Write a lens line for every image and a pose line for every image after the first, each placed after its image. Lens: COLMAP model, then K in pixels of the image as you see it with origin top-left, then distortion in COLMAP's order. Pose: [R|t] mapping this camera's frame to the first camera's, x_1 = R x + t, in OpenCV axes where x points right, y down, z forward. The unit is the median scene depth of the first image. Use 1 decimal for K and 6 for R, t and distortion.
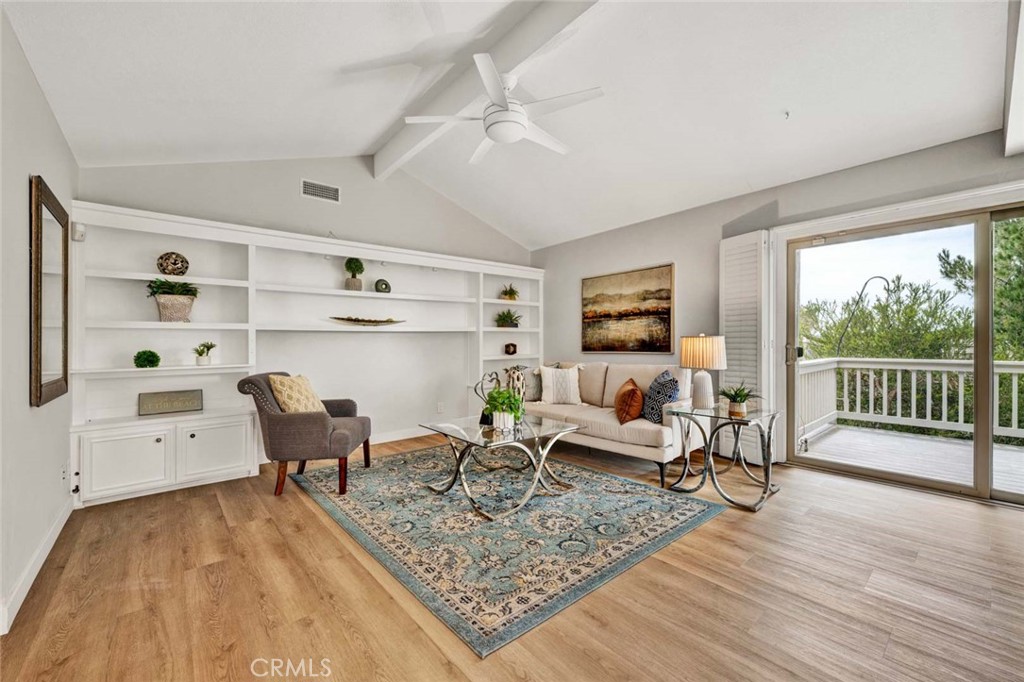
lens RADIAL K [[411.8, 0, 516.5], [0, 411.8, 340.7], [0, 0, 1]] dist [0.000162, -0.000027]
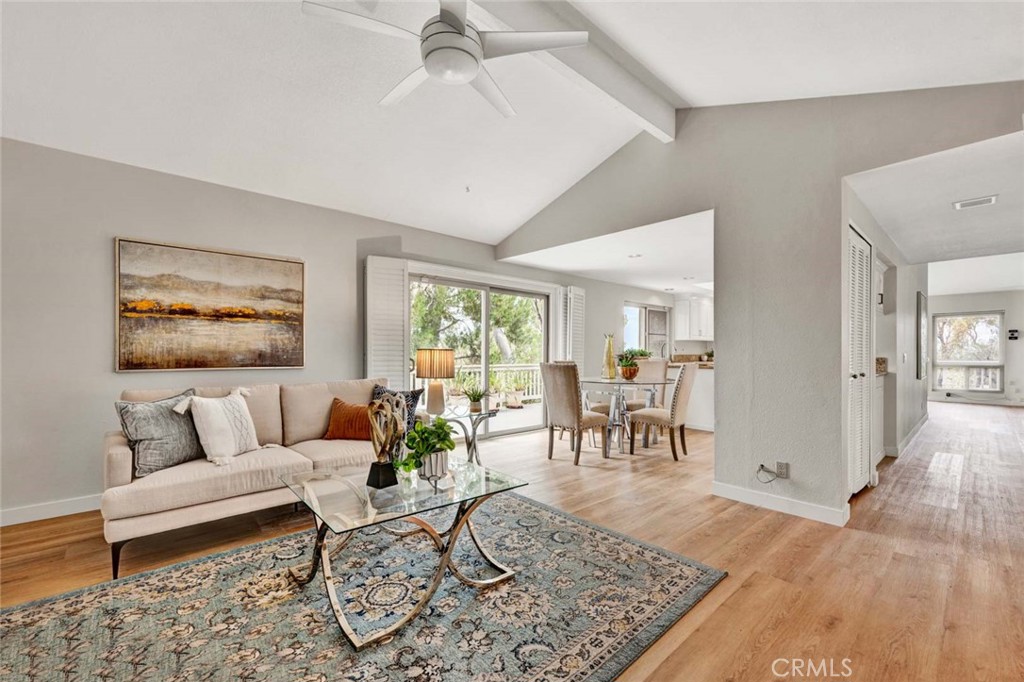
lens RADIAL K [[424.8, 0, 516.1], [0, 424.8, 352.1], [0, 0, 1]] dist [-0.002160, -0.000338]
pose [[-0.027625, 0.013112, 0.999532, -0.548498], [-0.005721, 0.999896, -0.013274, 0.008470], [-0.999602, -0.006085, -0.027548, 0.631533]]
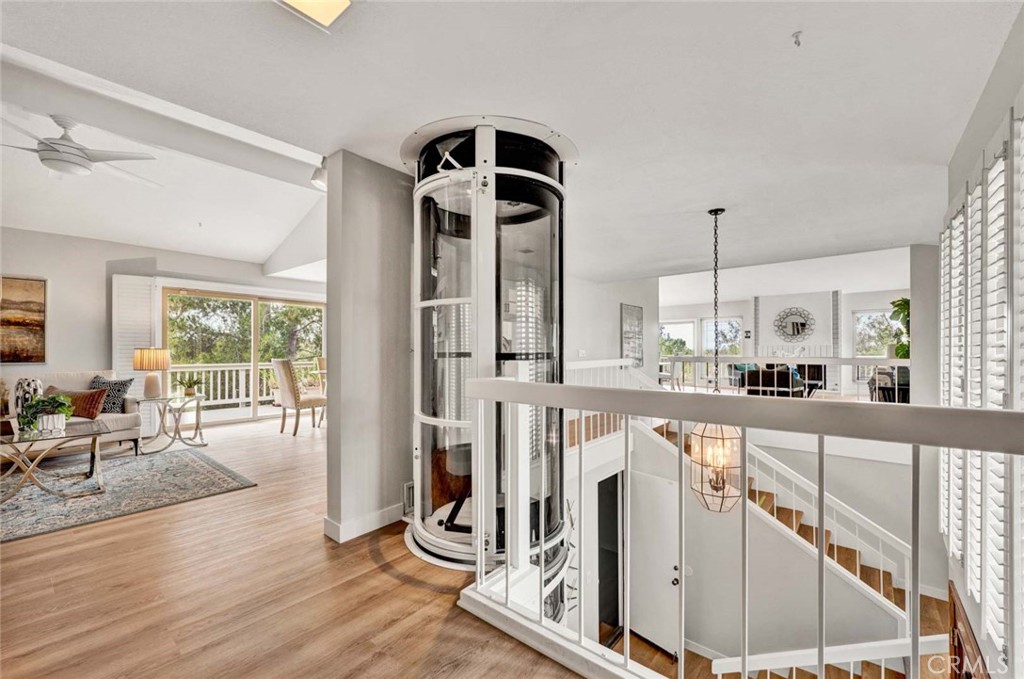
lens RADIAL K [[416.4, 0, 509.9], [0, 416.4, 346.2], [0, 0, 1]] dist [0.001645, 0.000352]
pose [[-0.159824, 0.020352, 0.986936, -0.951660], [0.000510, 0.999789, -0.020534, 0.009404], [-0.987145, -0.002778, -0.159801, -0.016327]]
